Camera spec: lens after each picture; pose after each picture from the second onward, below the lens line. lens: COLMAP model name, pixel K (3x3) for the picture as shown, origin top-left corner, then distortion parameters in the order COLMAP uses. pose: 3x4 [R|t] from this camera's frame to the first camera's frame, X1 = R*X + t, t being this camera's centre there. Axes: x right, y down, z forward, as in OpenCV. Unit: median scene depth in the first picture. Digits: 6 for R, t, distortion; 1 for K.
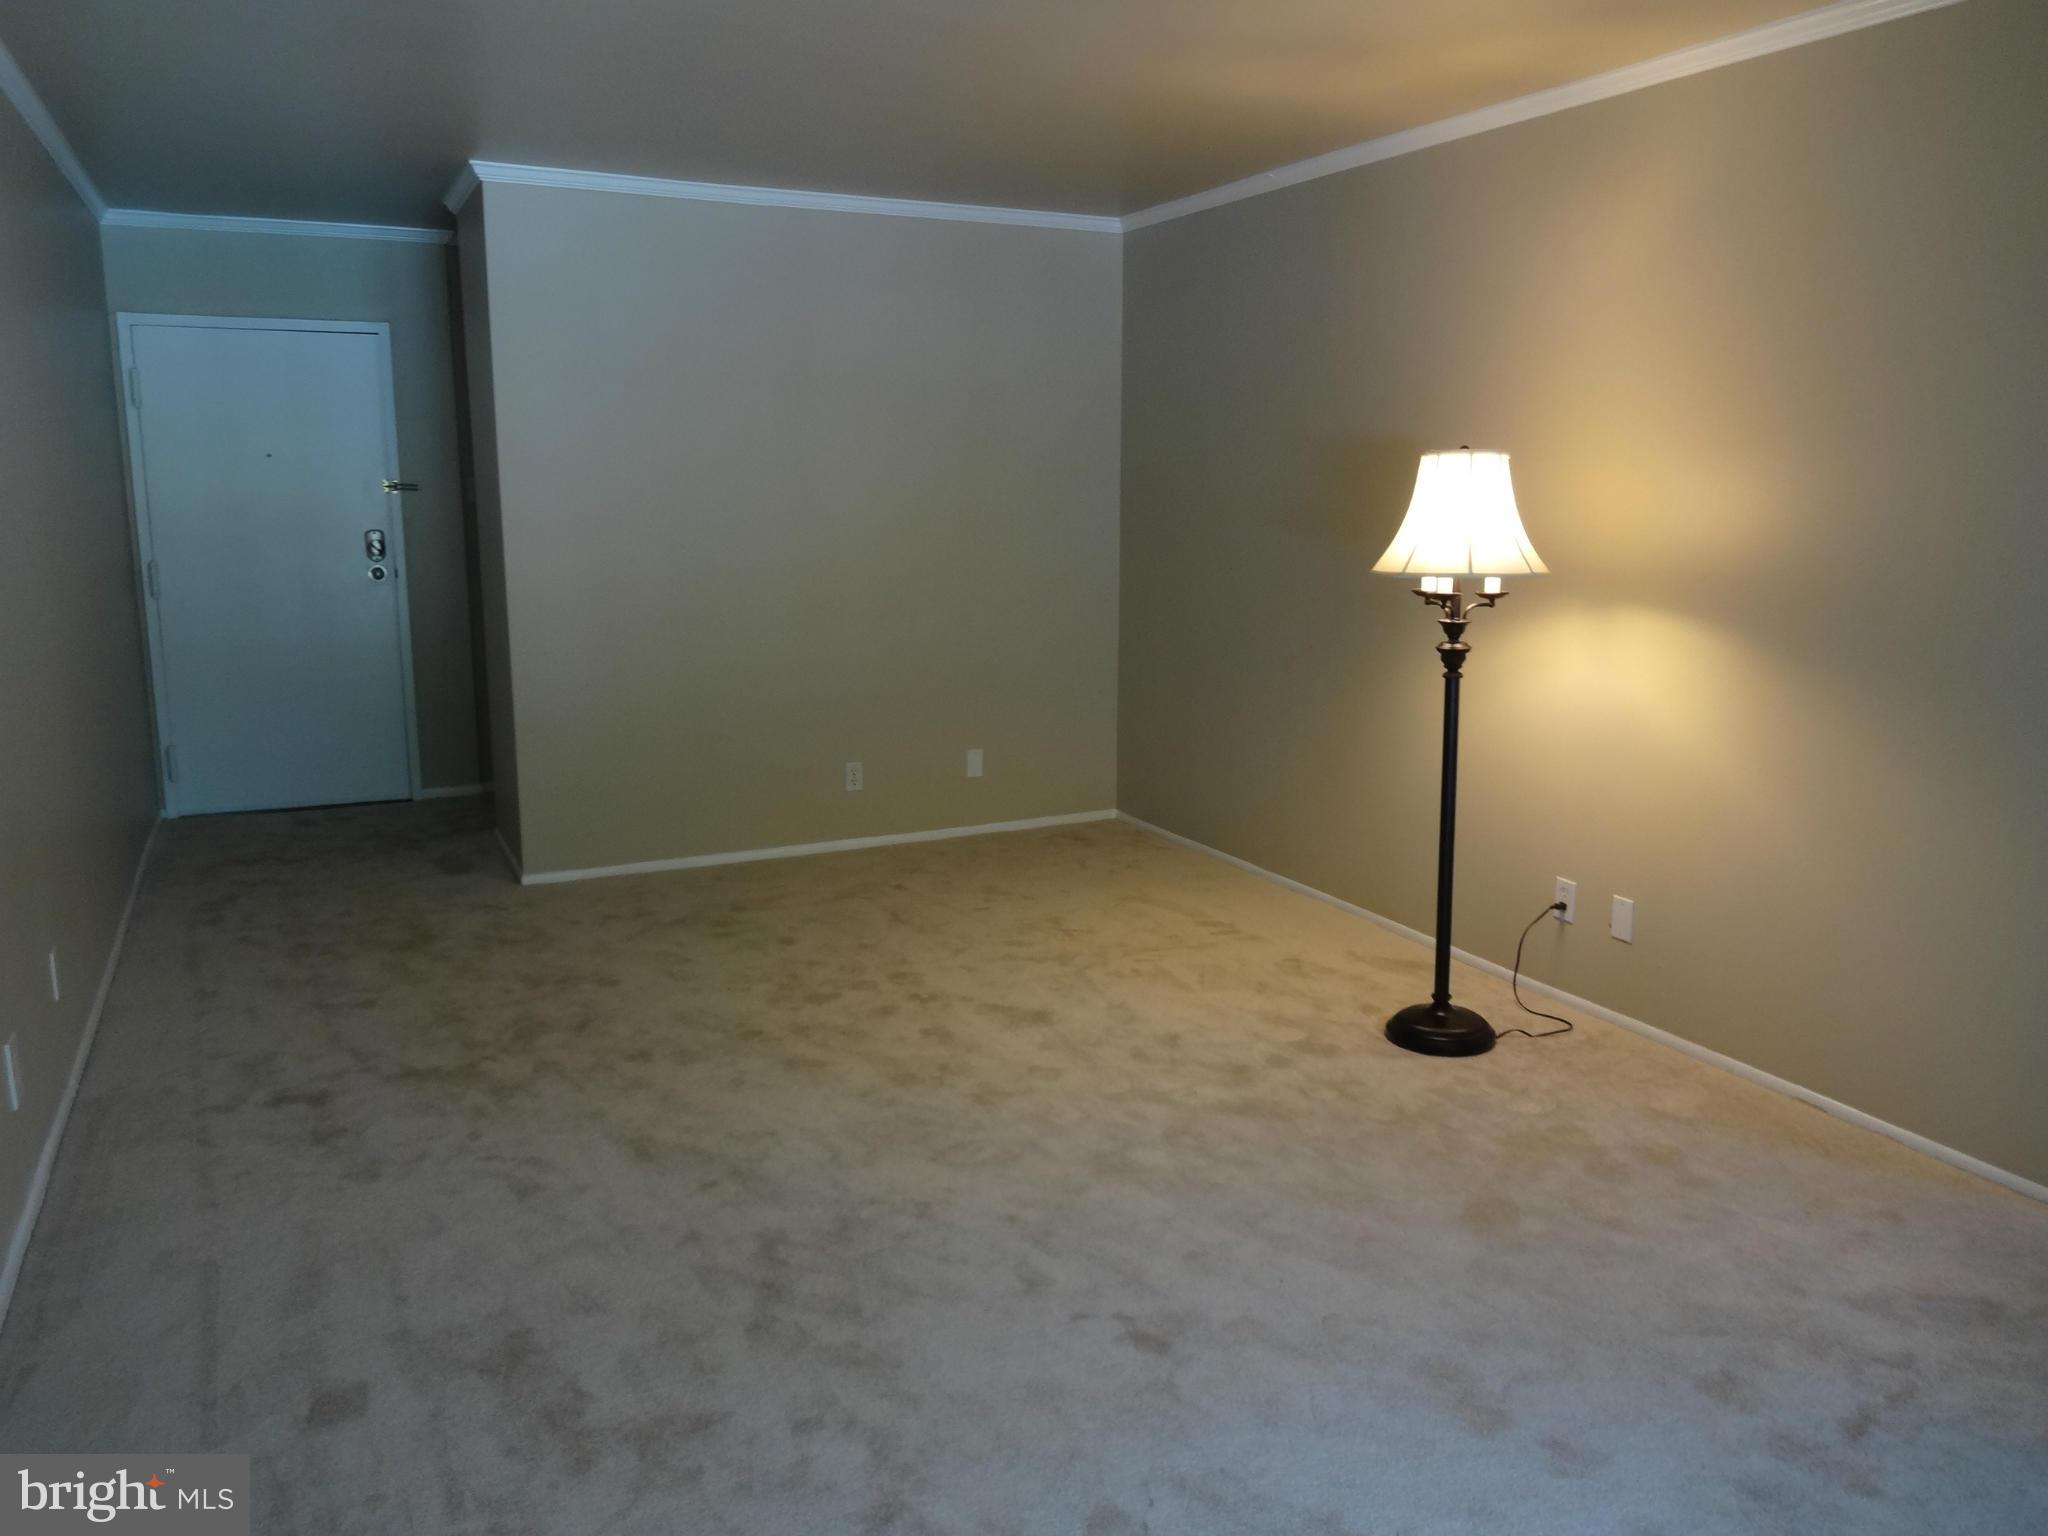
lens RADIAL K [[1503.1, 0, 1019.9], [0, 1503.1, 763.8], [0, 0, 1]] dist [-0.014181, 0.002365]
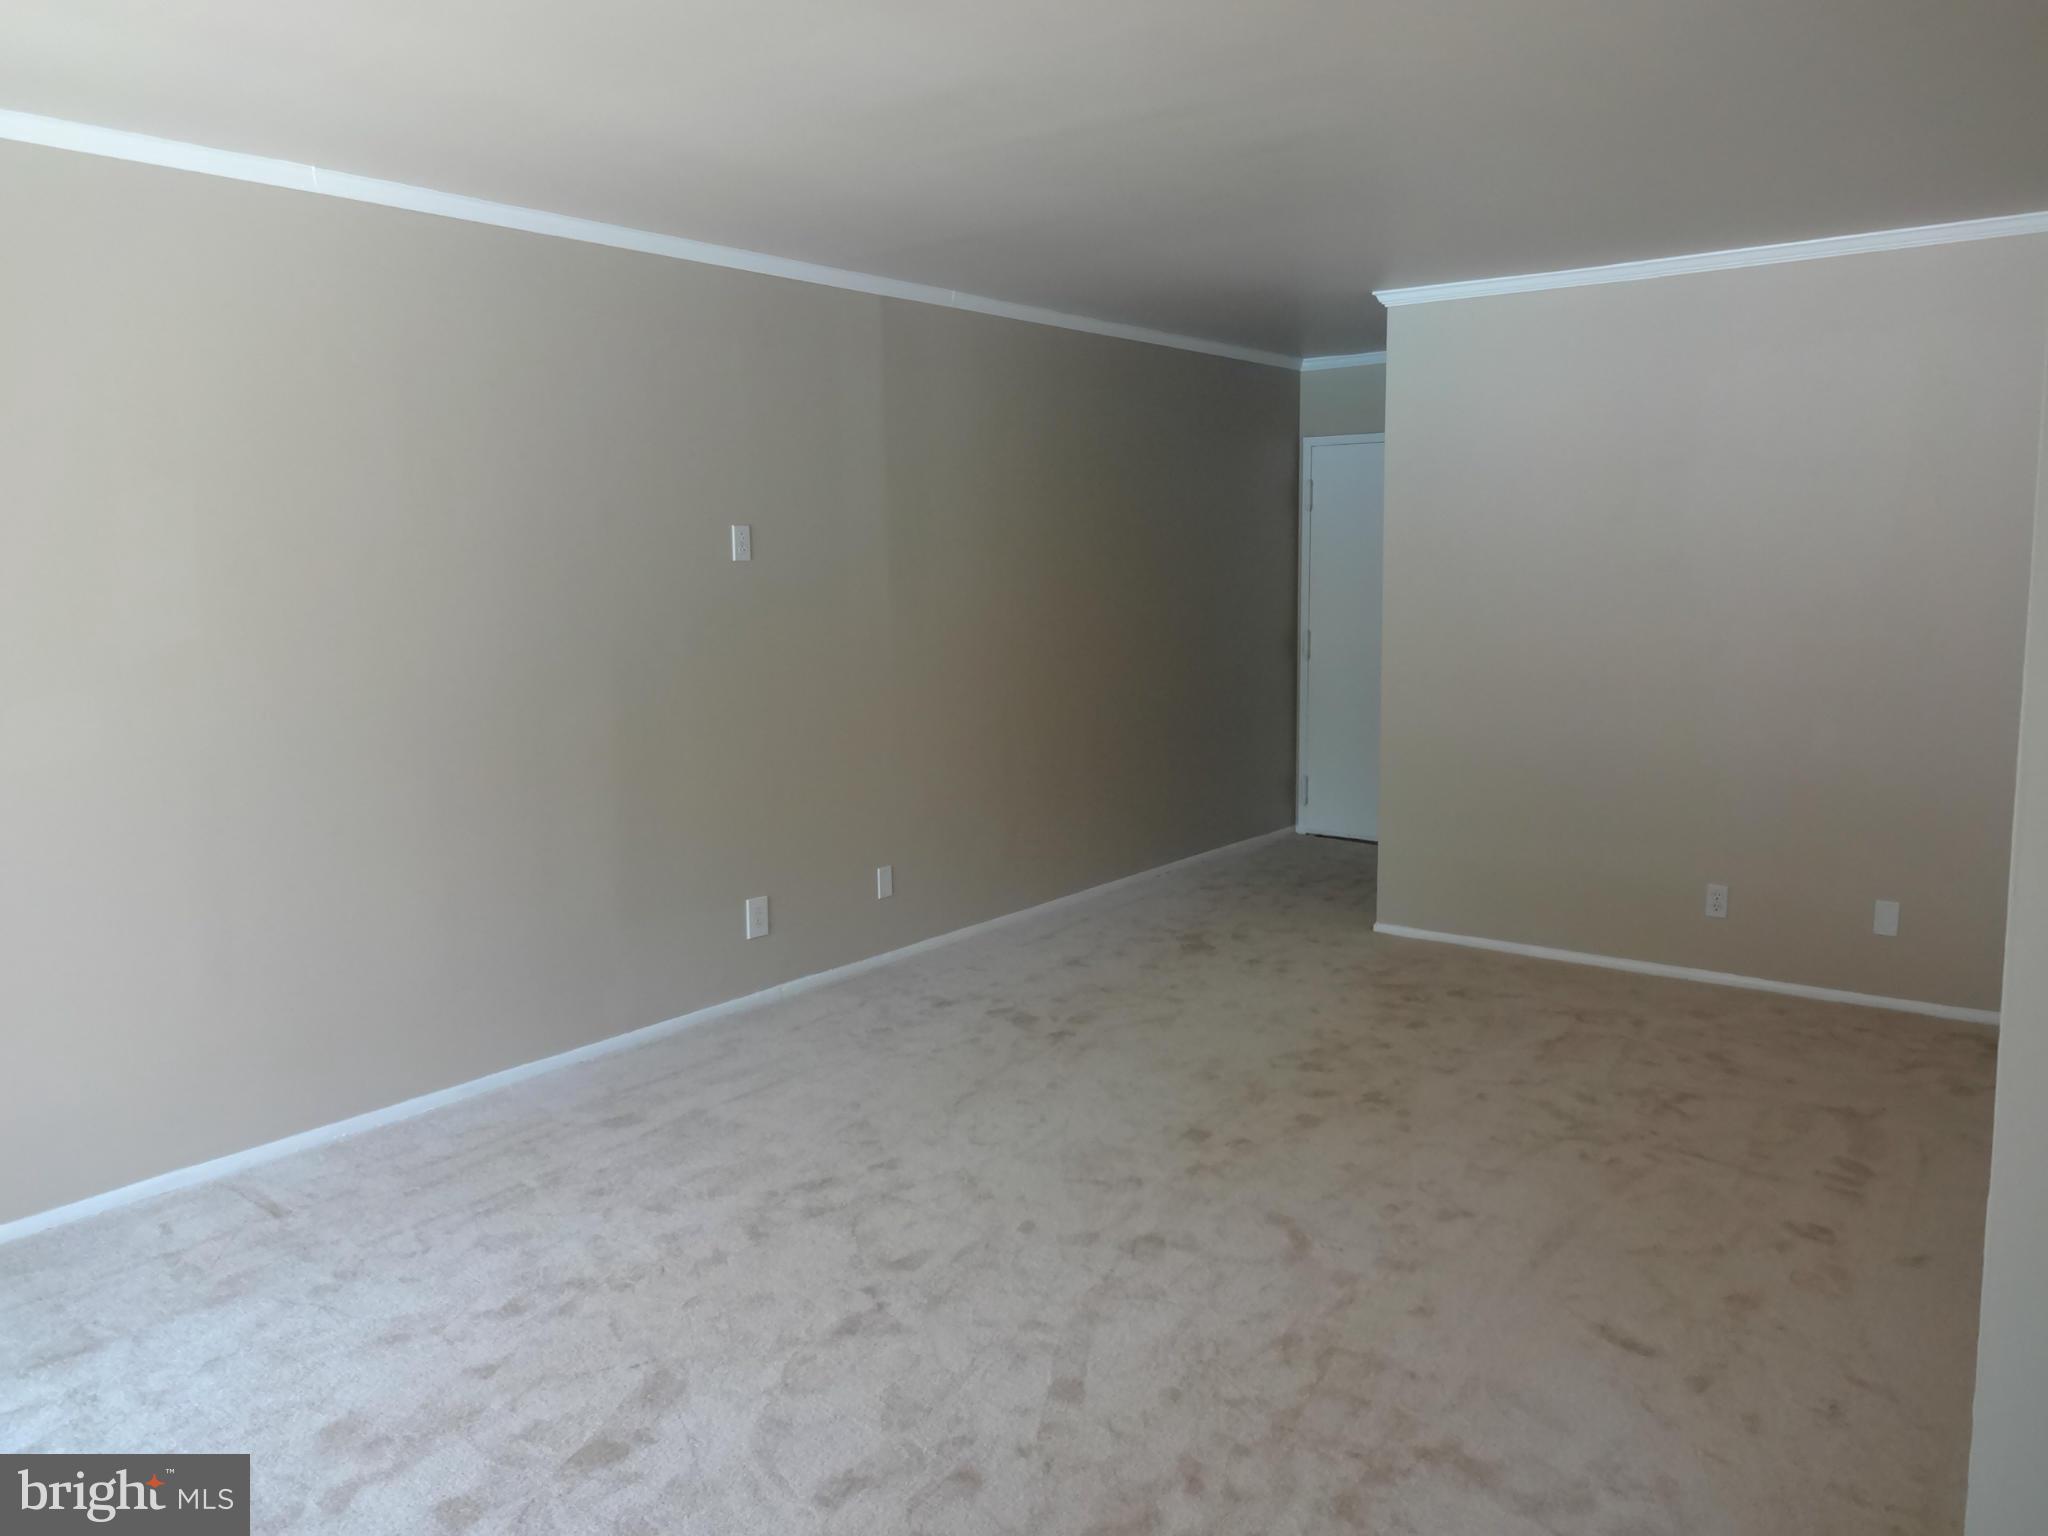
lens RADIAL K [[1503.1, 0, 1019.9], [0, 1503.1, 763.8], [0, 0, 1]] dist [-0.014181, 0.002365]
pose [[0.432994, 0.112744, -0.894318, 0.590387], [-0.157748, 0.986314, 0.047966, -0.058574], [0.887486, 0.120308, 0.444853, 0.293916]]
